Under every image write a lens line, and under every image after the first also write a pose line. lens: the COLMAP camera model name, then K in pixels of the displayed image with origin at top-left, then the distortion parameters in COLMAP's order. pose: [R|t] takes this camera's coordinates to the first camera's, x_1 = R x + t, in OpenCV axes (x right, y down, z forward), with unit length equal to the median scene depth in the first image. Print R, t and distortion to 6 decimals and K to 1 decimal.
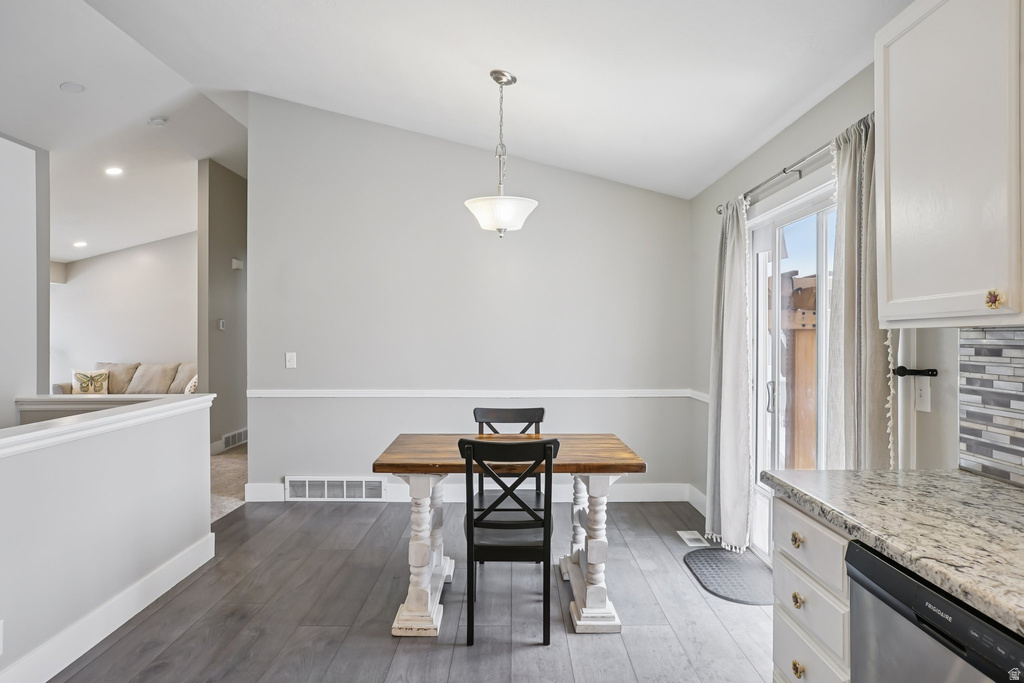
lens RADIAL K [[587.5, 0, 529.8], [0, 587.5, 337.8], [0, 0, 1]] dist [-0.025999, 0.008001]
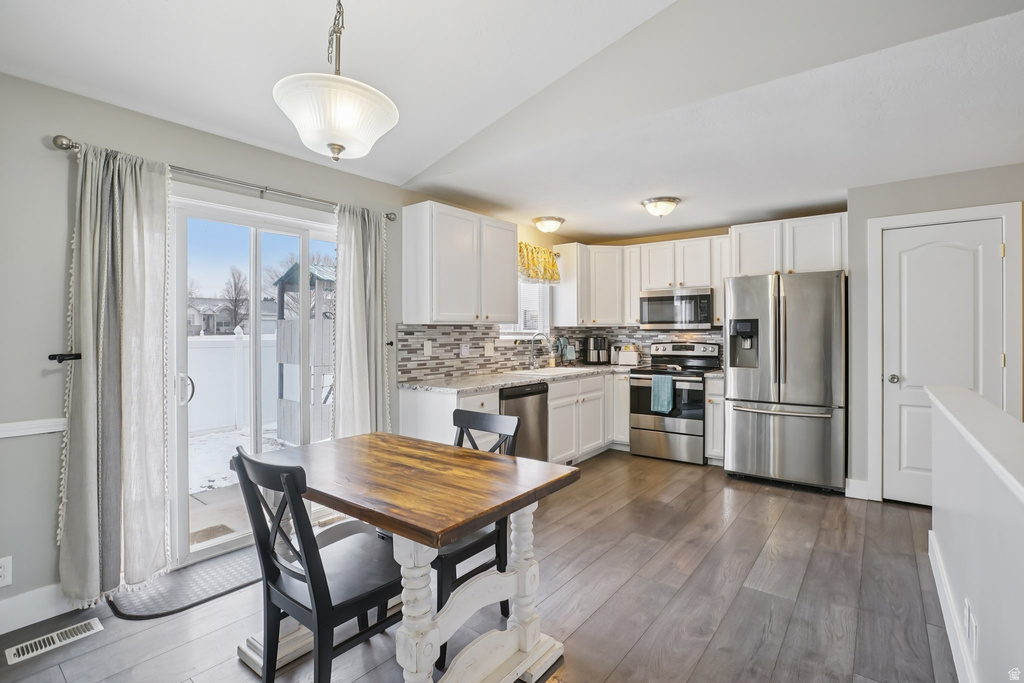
lens RADIAL K [[472.1, 0, 525.1], [0, 472.1, 330.7], [0, 0, 1]] dist [-0.042592, 0.012266]
pose [[-0.785634, 0.002820, 0.618685, -0.646487], [0.002092, 0.999996, -0.001902, 0.011406], [-0.618688, -0.000200, -0.785637, 1.630468]]
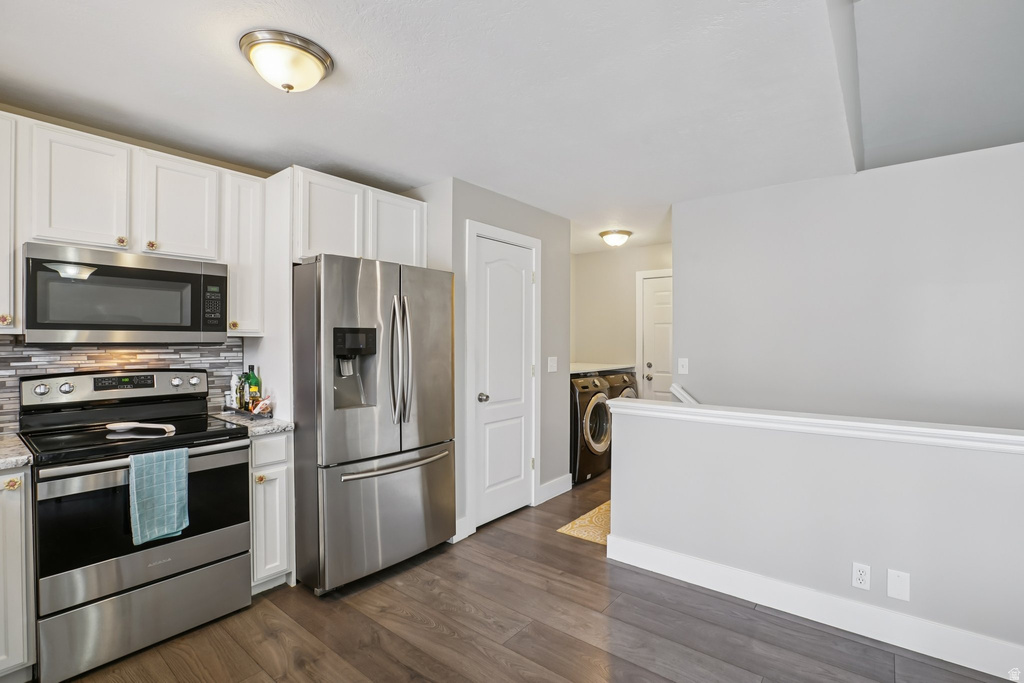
lens RADIAL K [[472.1, 0, 514.9], [0, 472.1, 340.3], [0, 0, 1]] dist [-0.042592, 0.012266]
pose [[-0.638584, -0.001559, -0.769551, 0.293845], [-0.003960, 0.999991, 0.001260, -0.005815], [0.769542, 0.003852, -0.638585, 0.788546]]
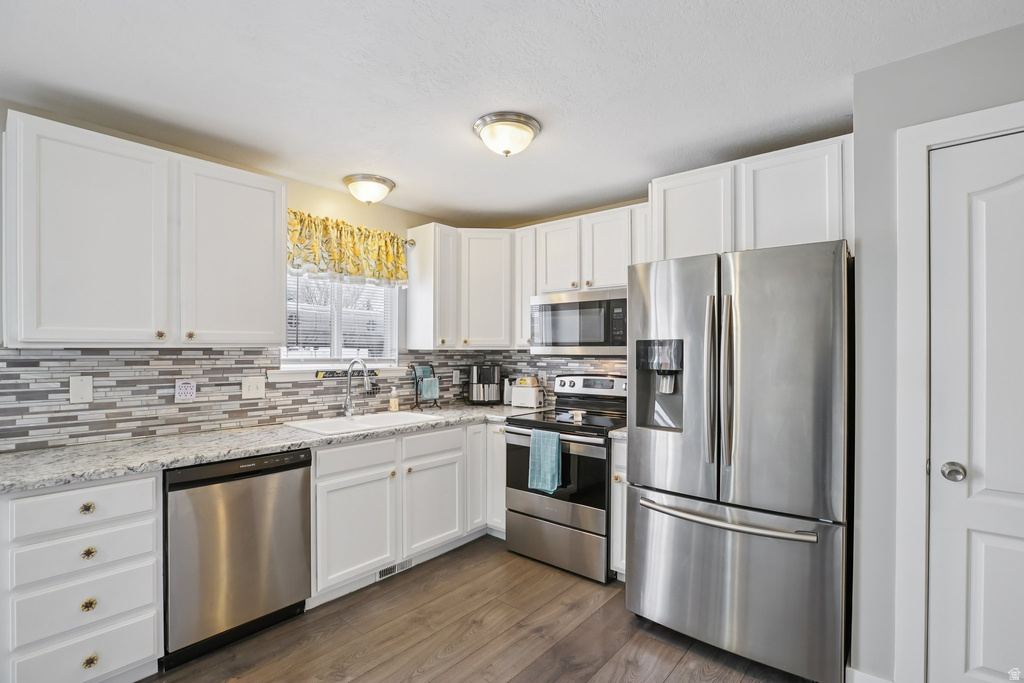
lens RADIAL K [[472.1, 0, 521.1], [0, 472.1, 349.6], [0, 0, 1]] dist [-0.042592, 0.012266]
pose [[-0.759163, -0.000697, 0.650901, -0.616821], [-0.002613, 0.999995, -0.001978, -0.008467], [-0.650896, -0.003202, -0.759160, 0.736409]]
